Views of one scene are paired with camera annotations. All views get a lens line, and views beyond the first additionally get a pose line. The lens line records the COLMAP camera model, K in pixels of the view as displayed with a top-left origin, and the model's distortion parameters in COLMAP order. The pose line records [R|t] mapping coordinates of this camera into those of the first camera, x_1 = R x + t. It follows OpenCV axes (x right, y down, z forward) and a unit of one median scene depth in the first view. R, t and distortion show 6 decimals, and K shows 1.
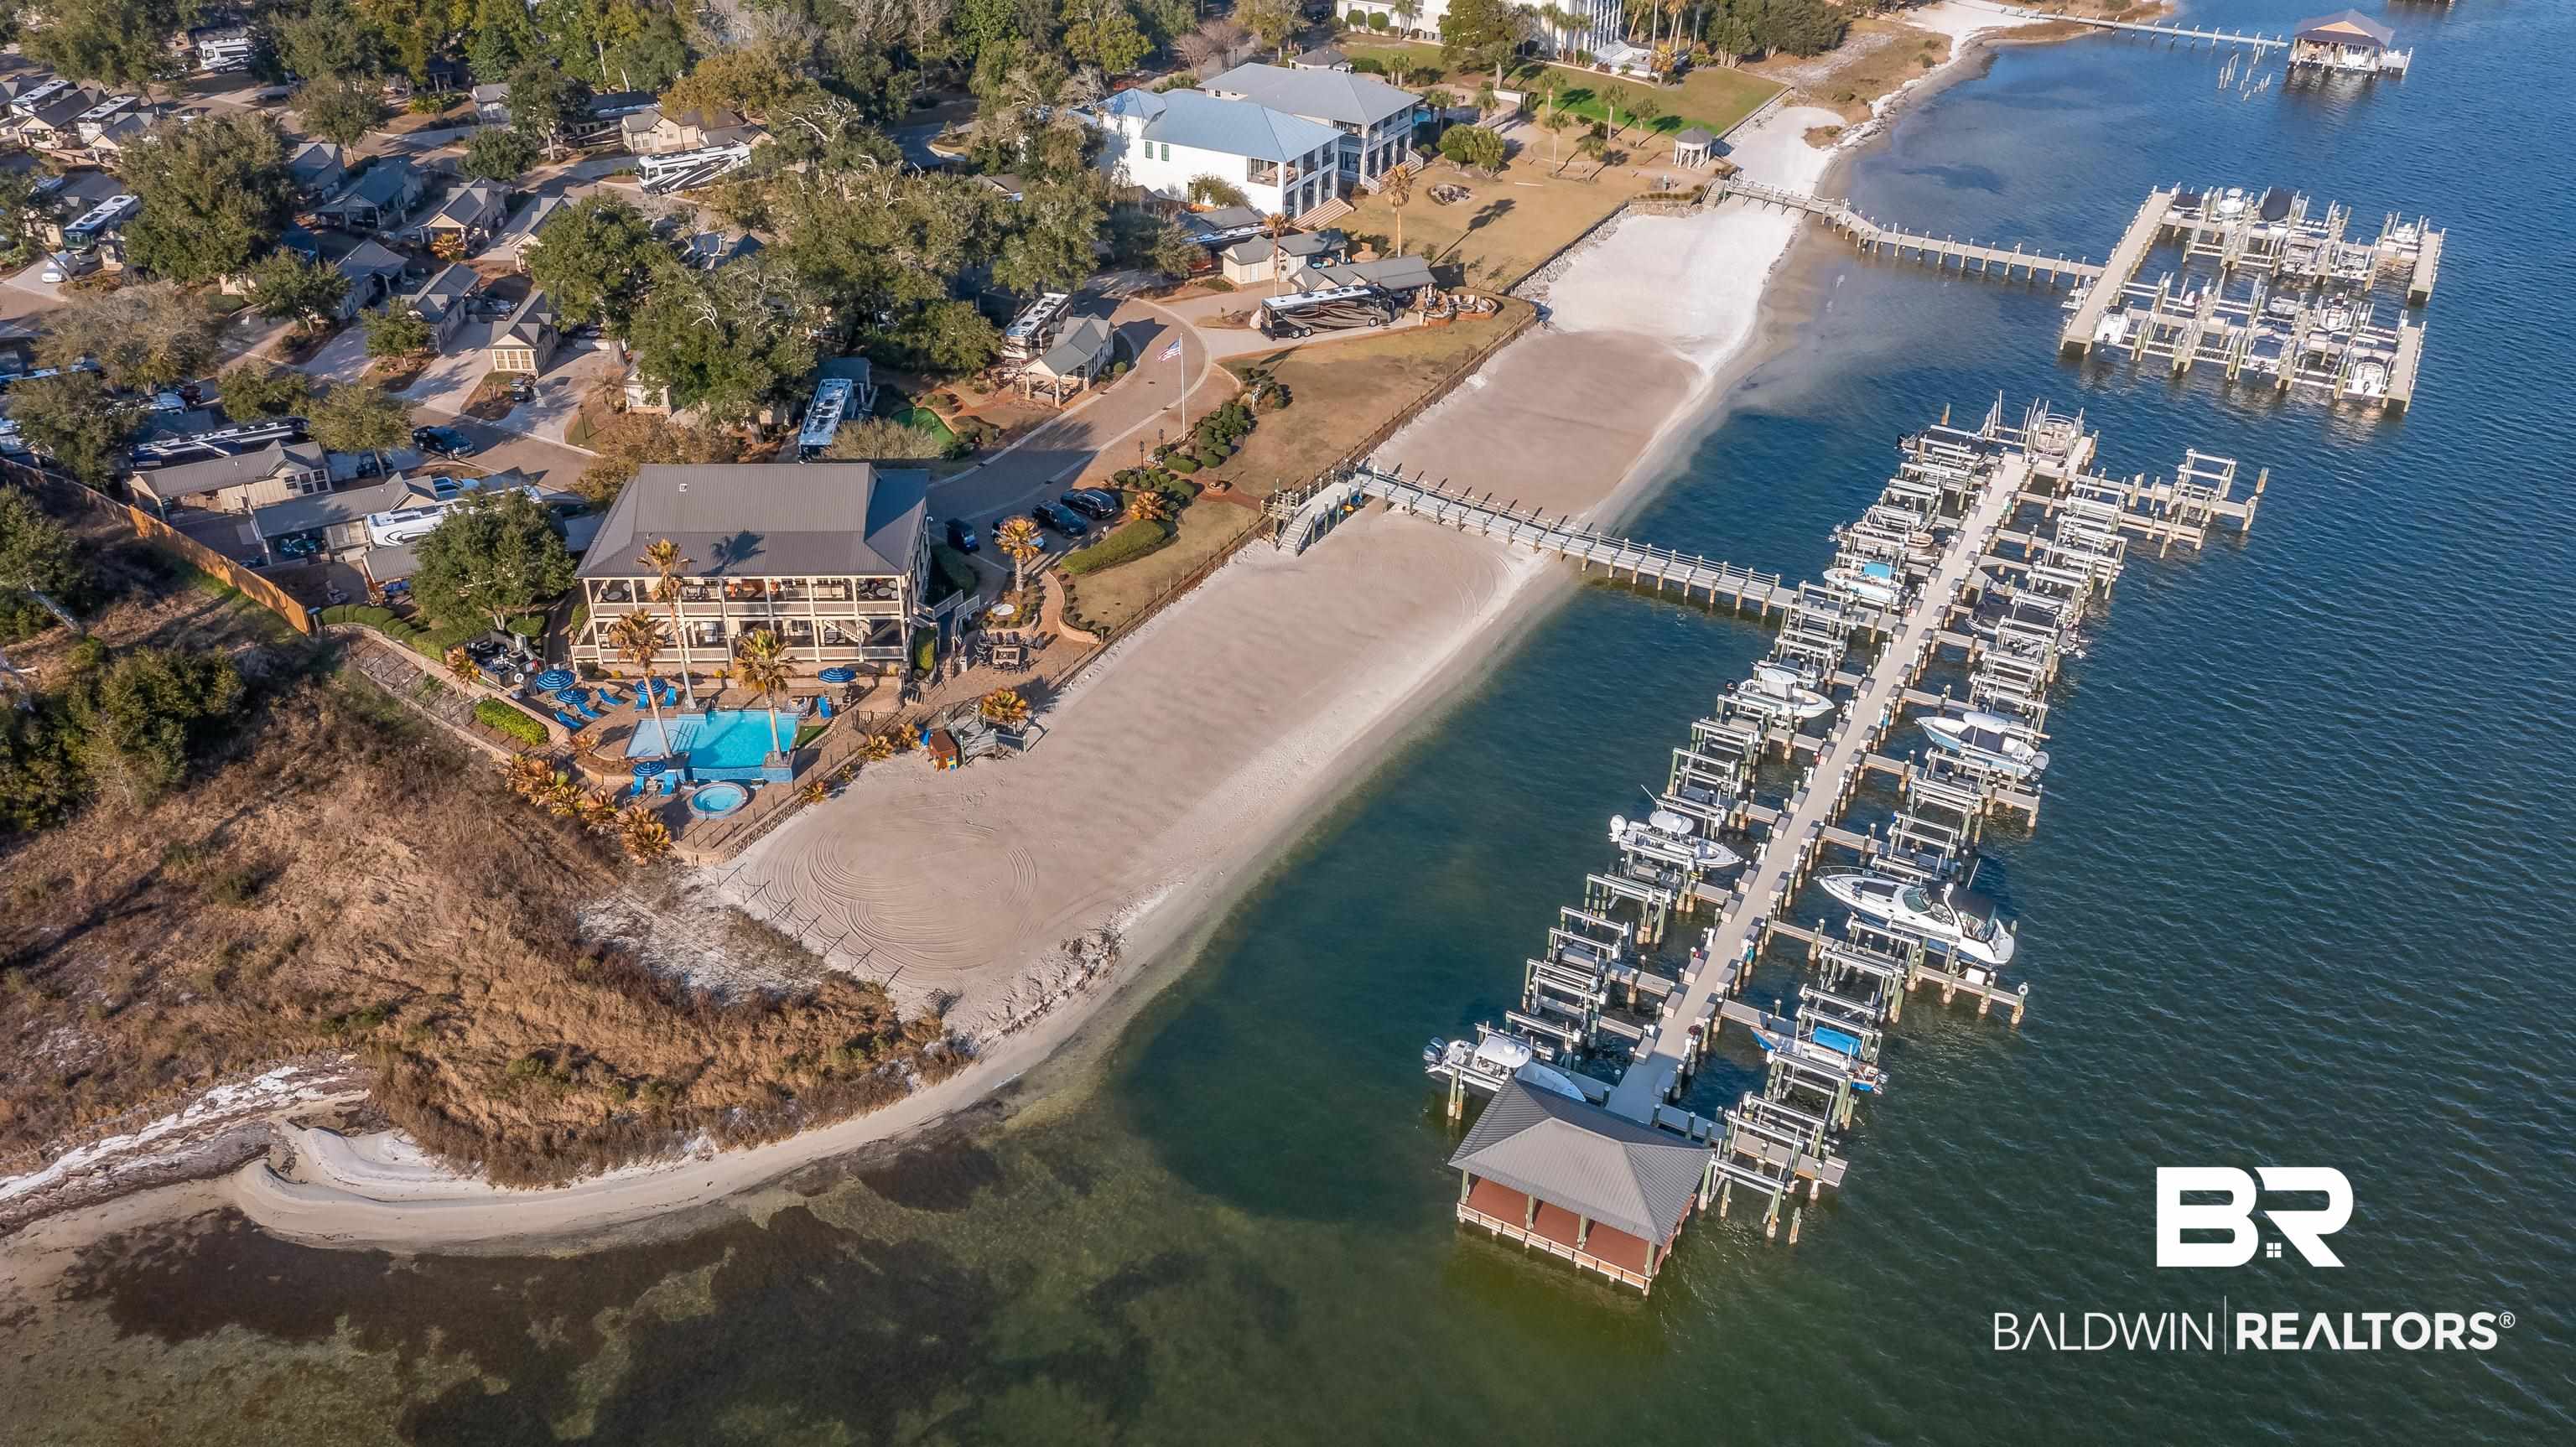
lens RADIAL K [[2019.3, 0, 1326.7], [0, 2019.3, 731.0], [0, 0, 1]] dist [-0.006418, 0.013467]
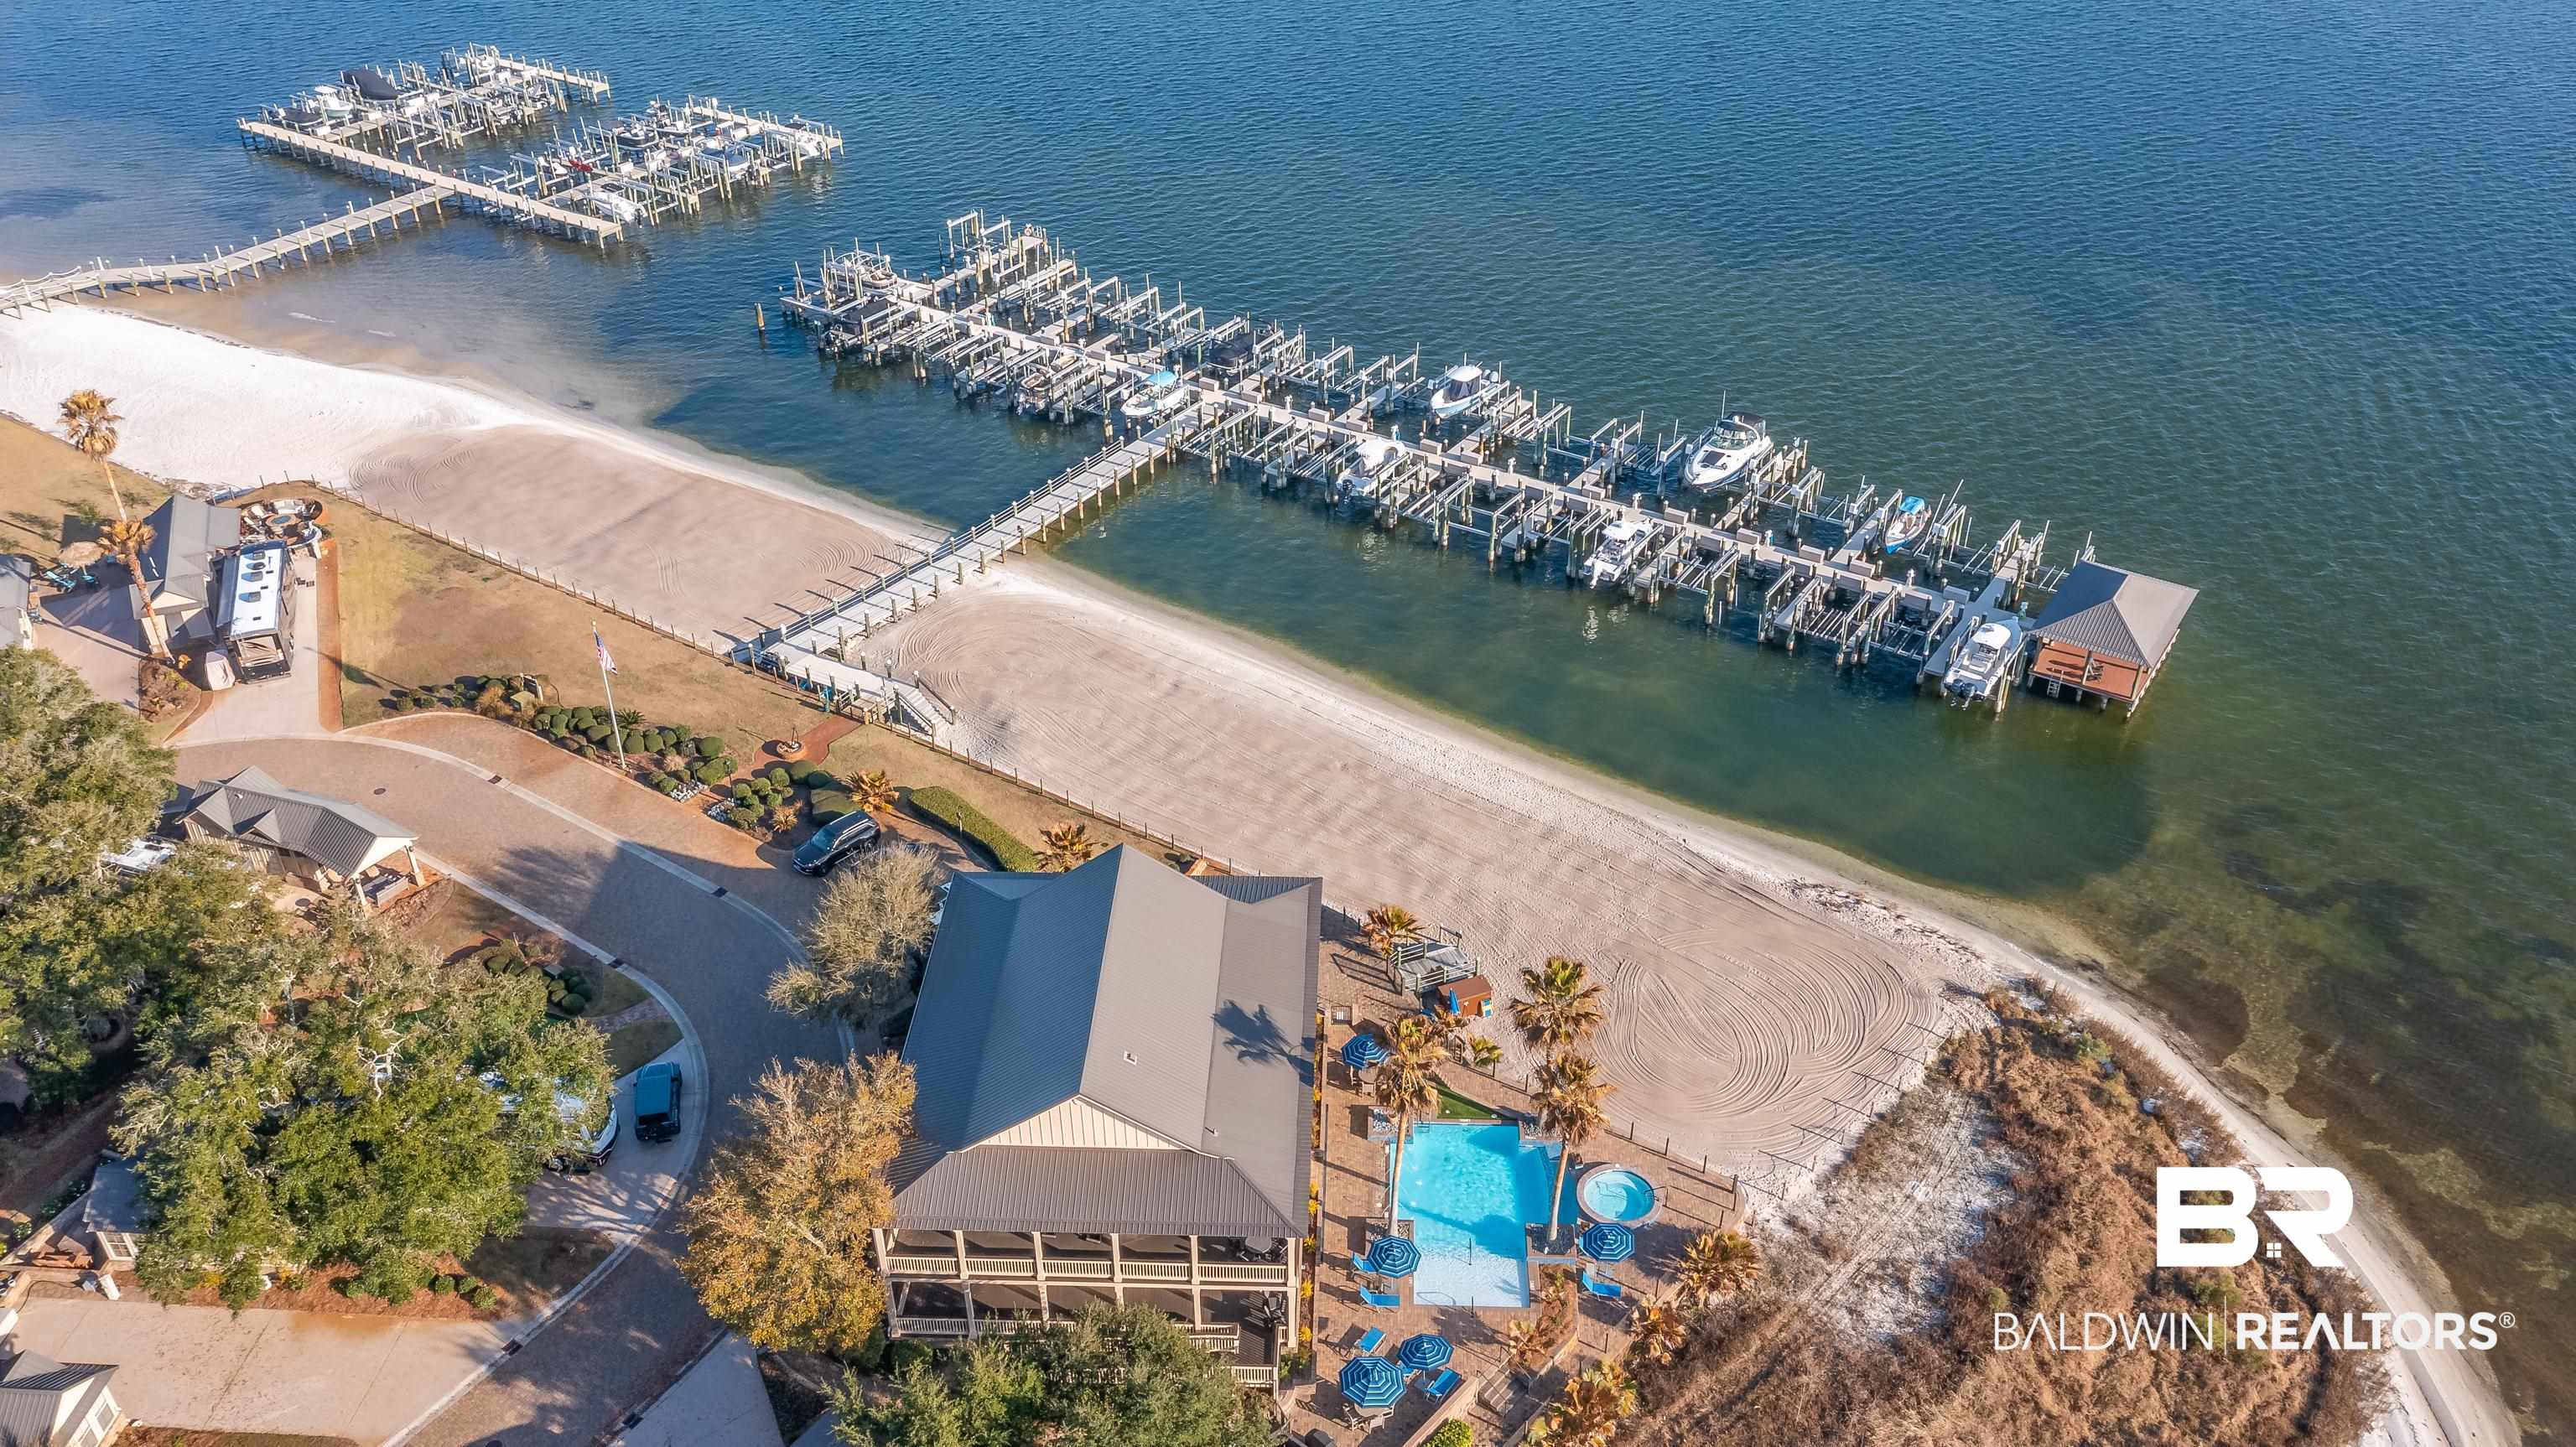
lens RADIAL K [[2084.0, 0, 1288.0], [0, 2084.0, 723.5], [0, 0, 1]] dist [-0.008506, 0.014539]
pose [[0.091740, -0.562490, 0.821698, -0.602319], [0.526947, 0.727595, 0.439241, -0.340096], [-0.844933, 0.392695, 0.363152, 0.578944]]
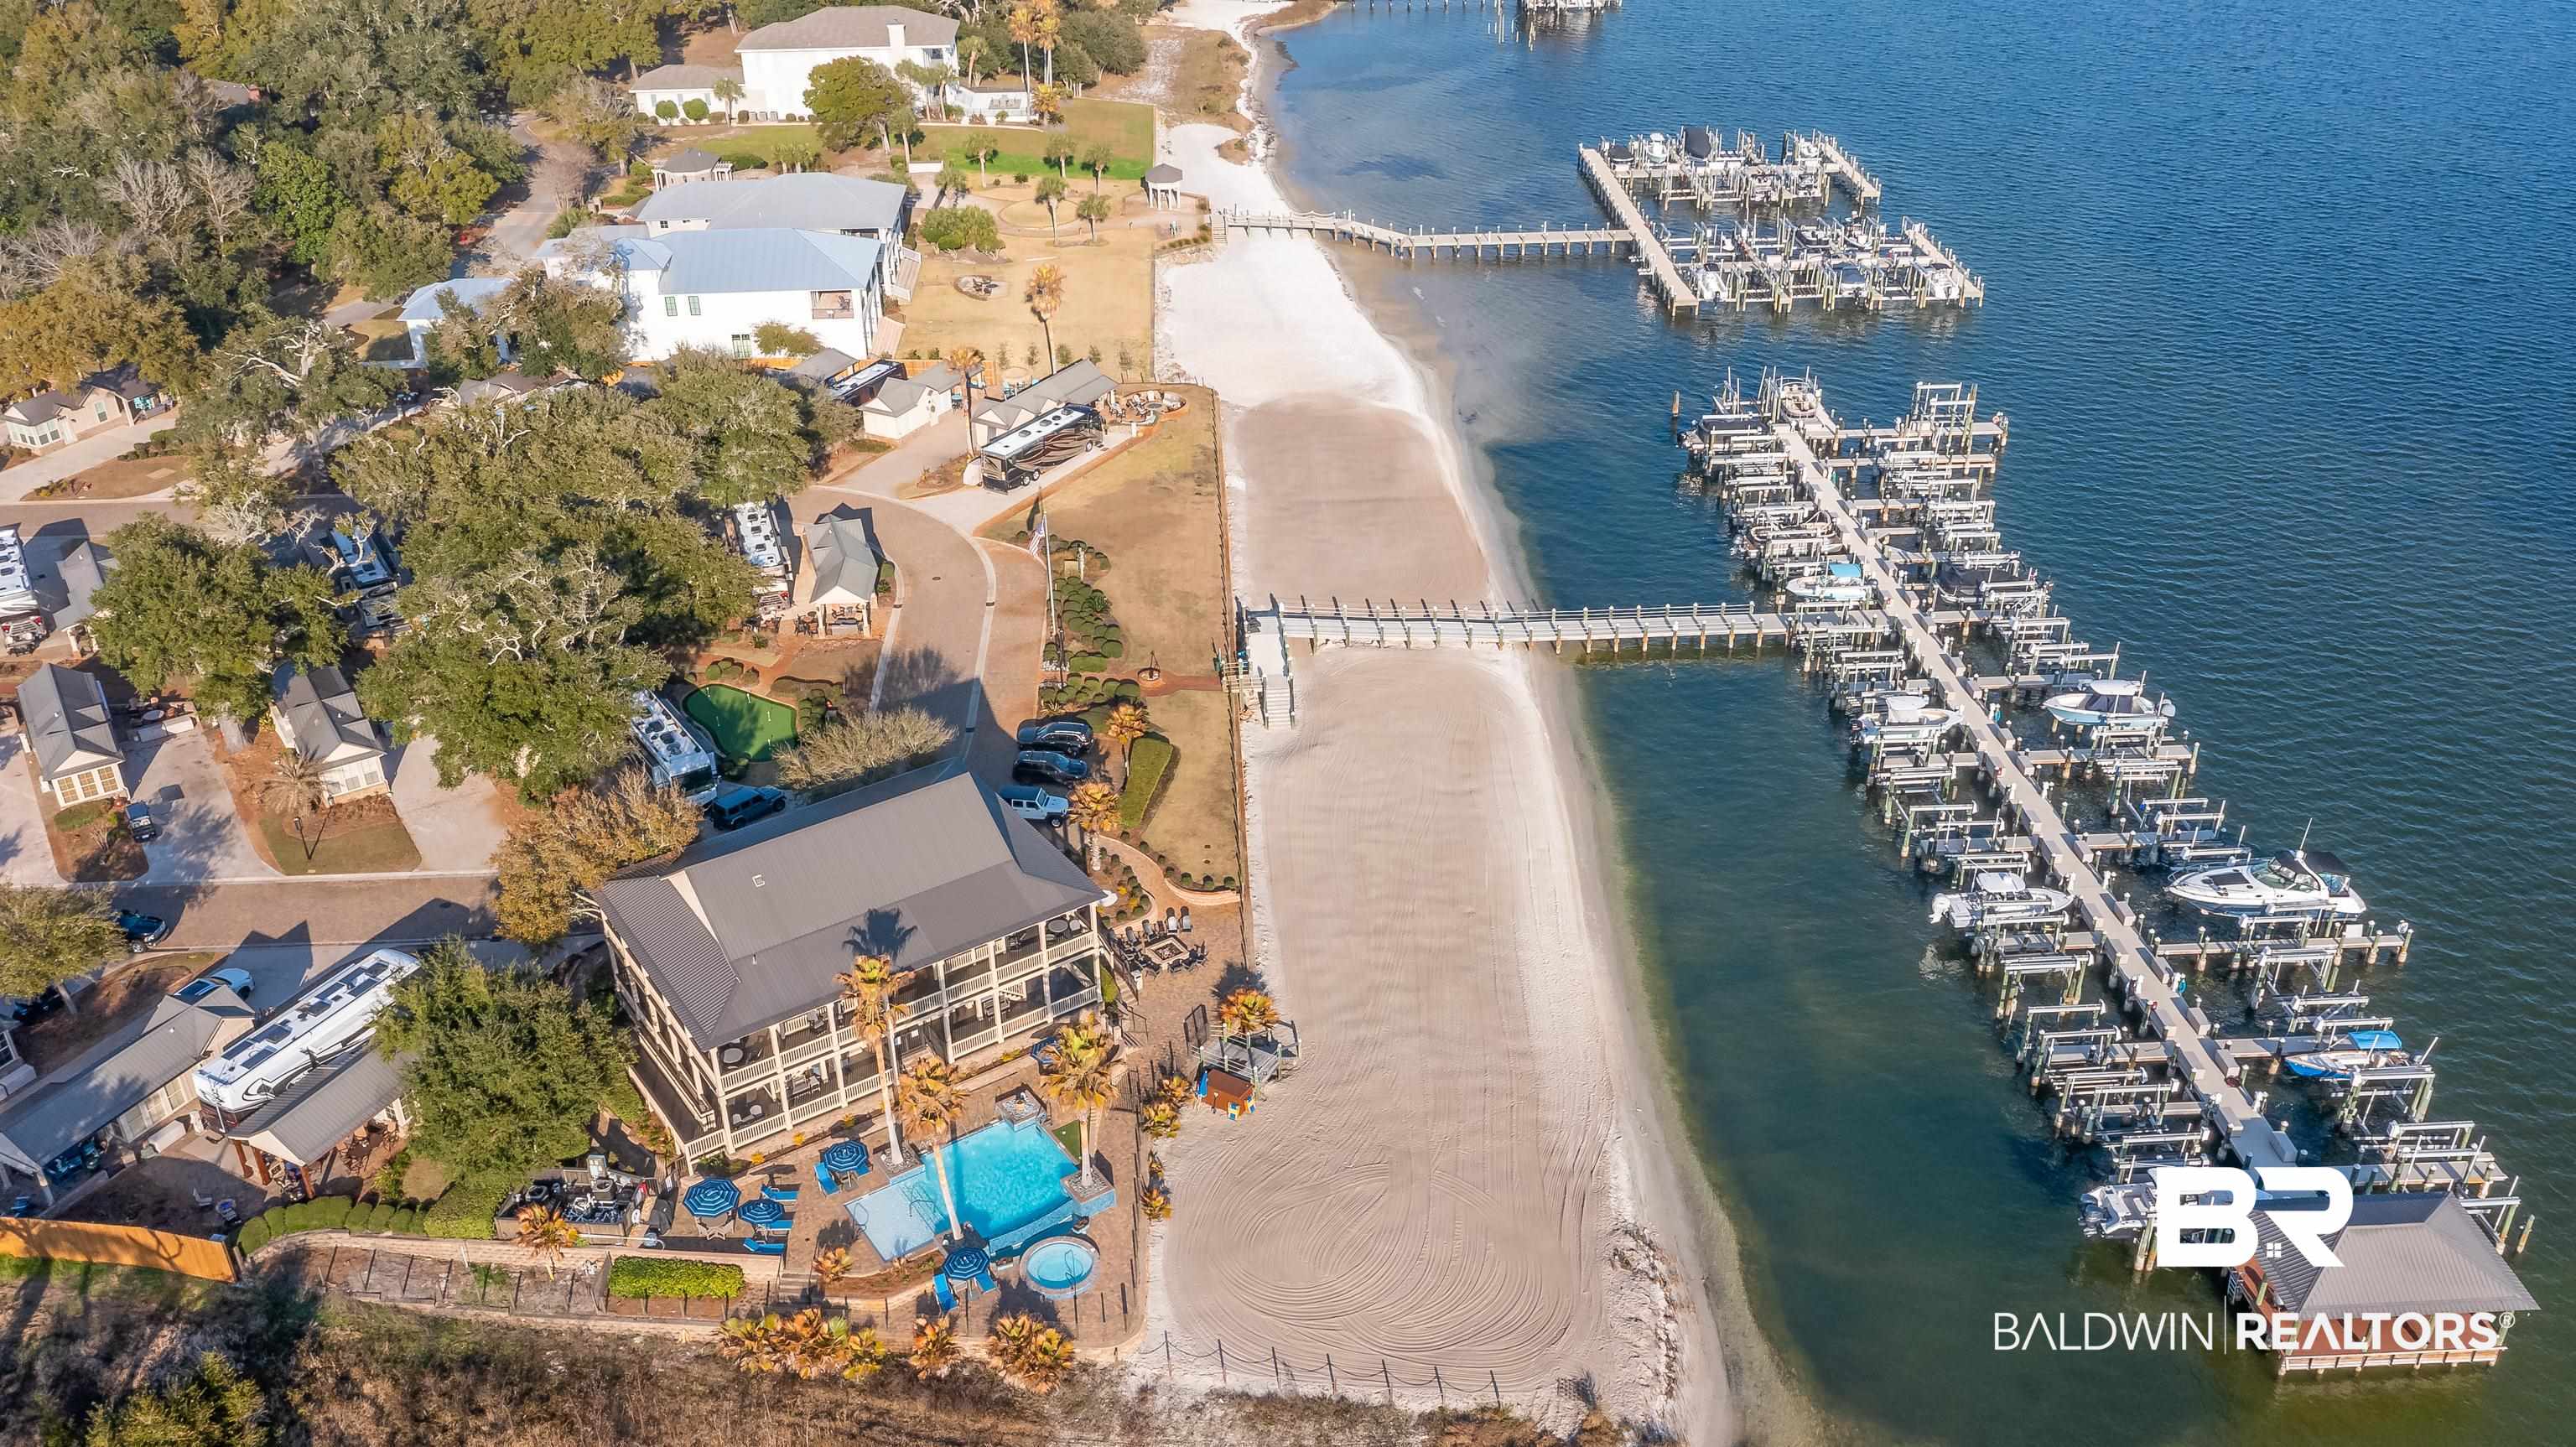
lens RADIAL K [[2084.0, 0, 1288.0], [0, 2084.0, 723.5], [0, 0, 1]] dist [-0.008506, 0.014539]
pose [[0.853356, -0.287695, 0.434758, -0.378411], [0.293892, 0.954277, 0.054617, -0.129885], [-0.430593, 0.081164, 0.898890, 0.194513]]
